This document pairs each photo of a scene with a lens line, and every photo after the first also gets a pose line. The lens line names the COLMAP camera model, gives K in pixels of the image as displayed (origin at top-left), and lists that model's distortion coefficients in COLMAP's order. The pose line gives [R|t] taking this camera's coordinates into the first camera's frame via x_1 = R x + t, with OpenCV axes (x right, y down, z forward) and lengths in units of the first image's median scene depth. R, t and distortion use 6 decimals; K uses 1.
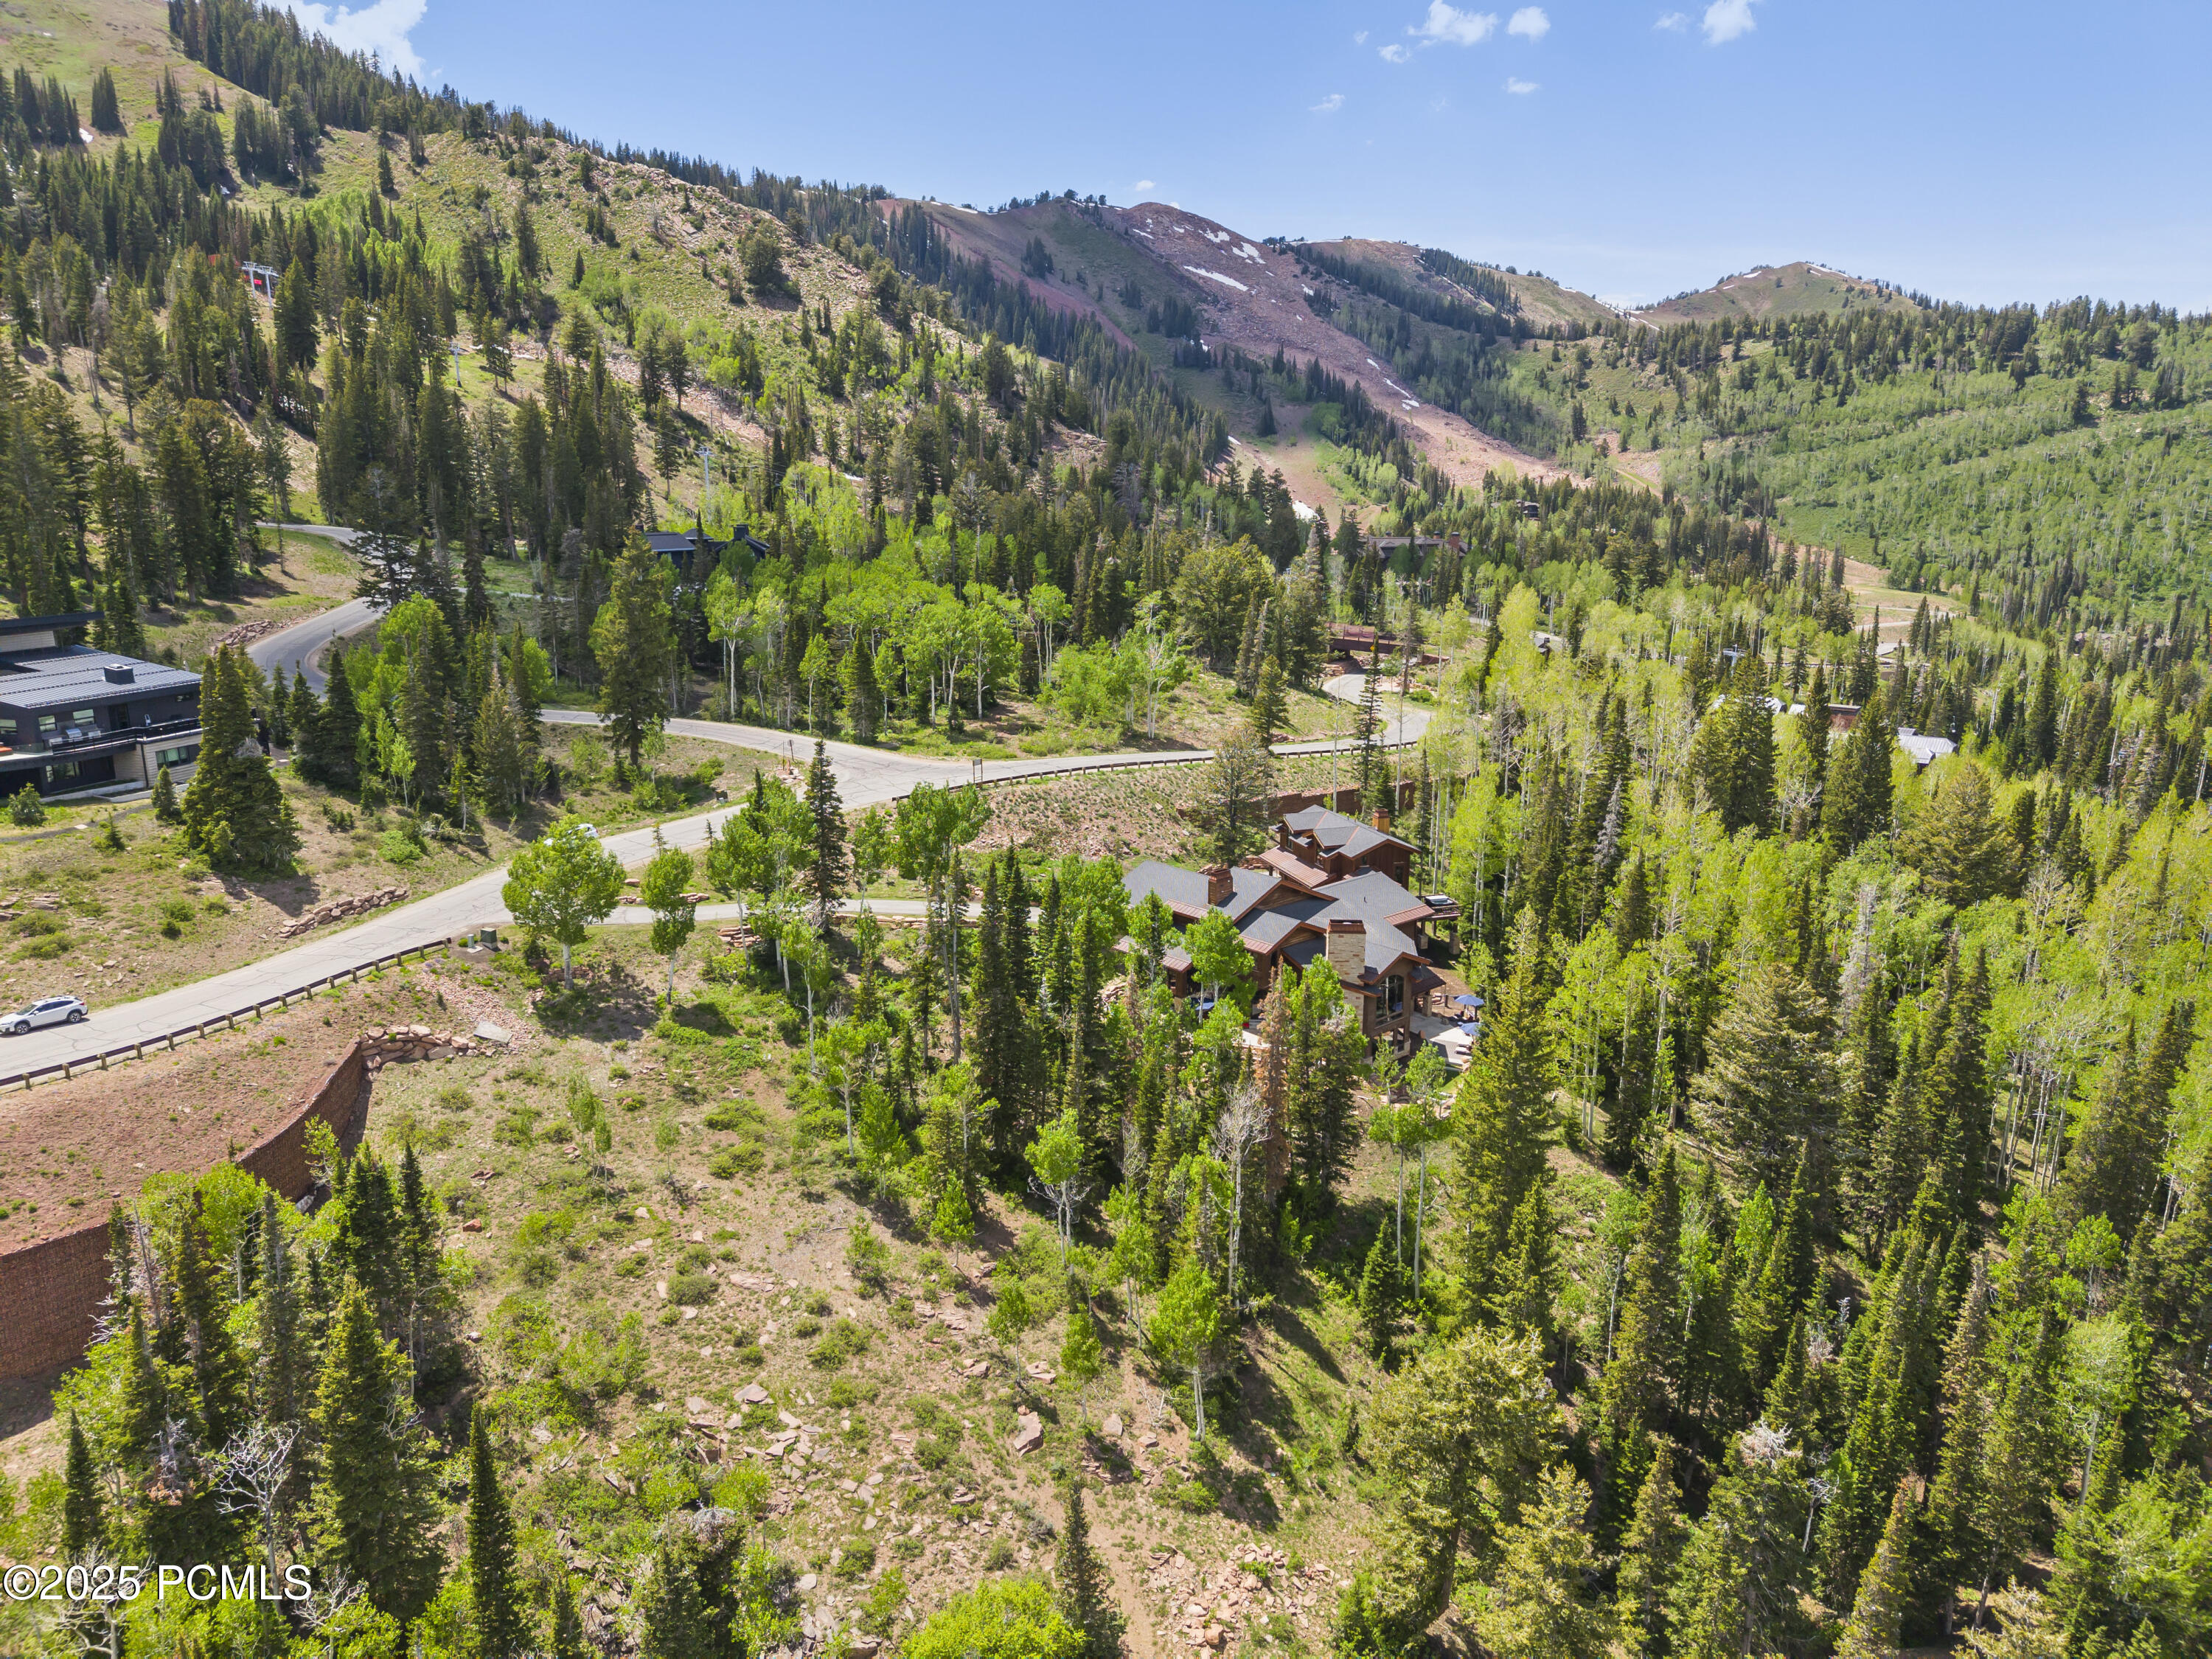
lens RADIAL K [[1544.0, 0, 1142.1], [0, 1544.0, 834.5], [0, 0, 1]] dist [0.039847, -0.057151]
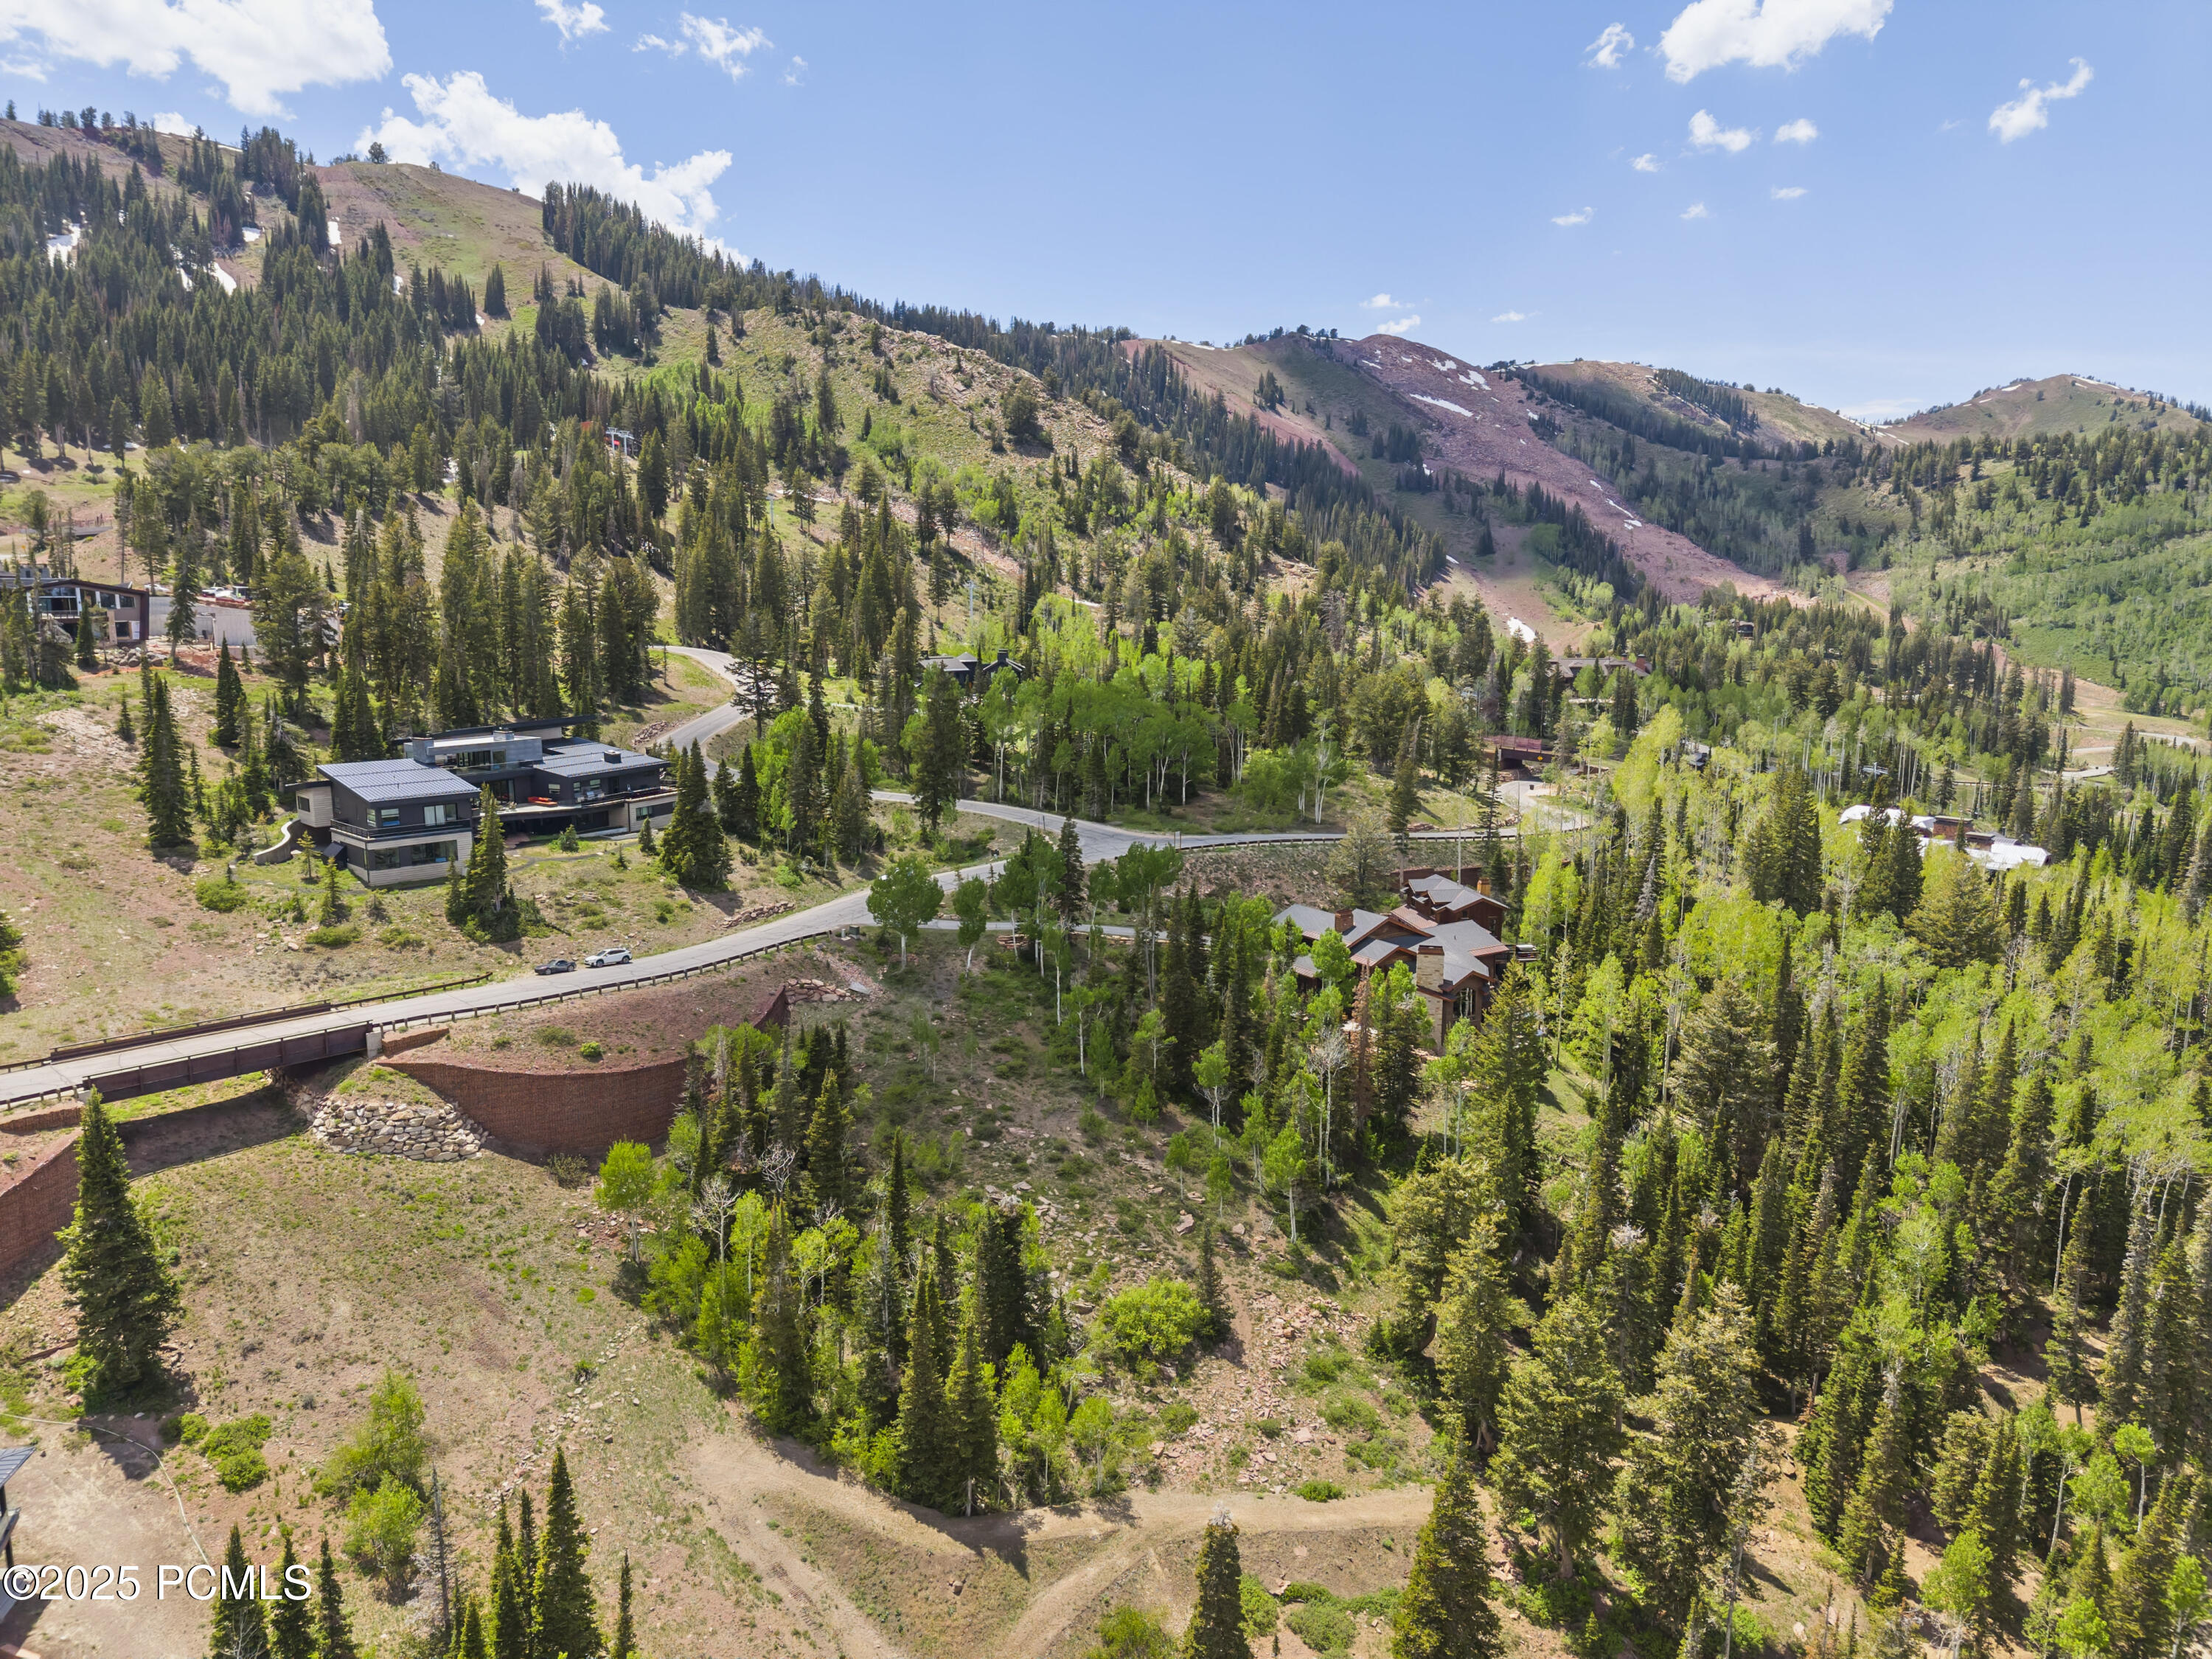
lens RADIAL K [[1541.4, 0, 1101.6], [0, 1541.4, 774.6], [0, 0, 1]] dist [0.030237, -0.030866]
pose [[0.985351, 0.021588, -0.169165, 0.016259], [-0.039547, 0.993841, -0.103520, 0.013318], [0.165889, 0.108693, 0.980136, -0.103000]]
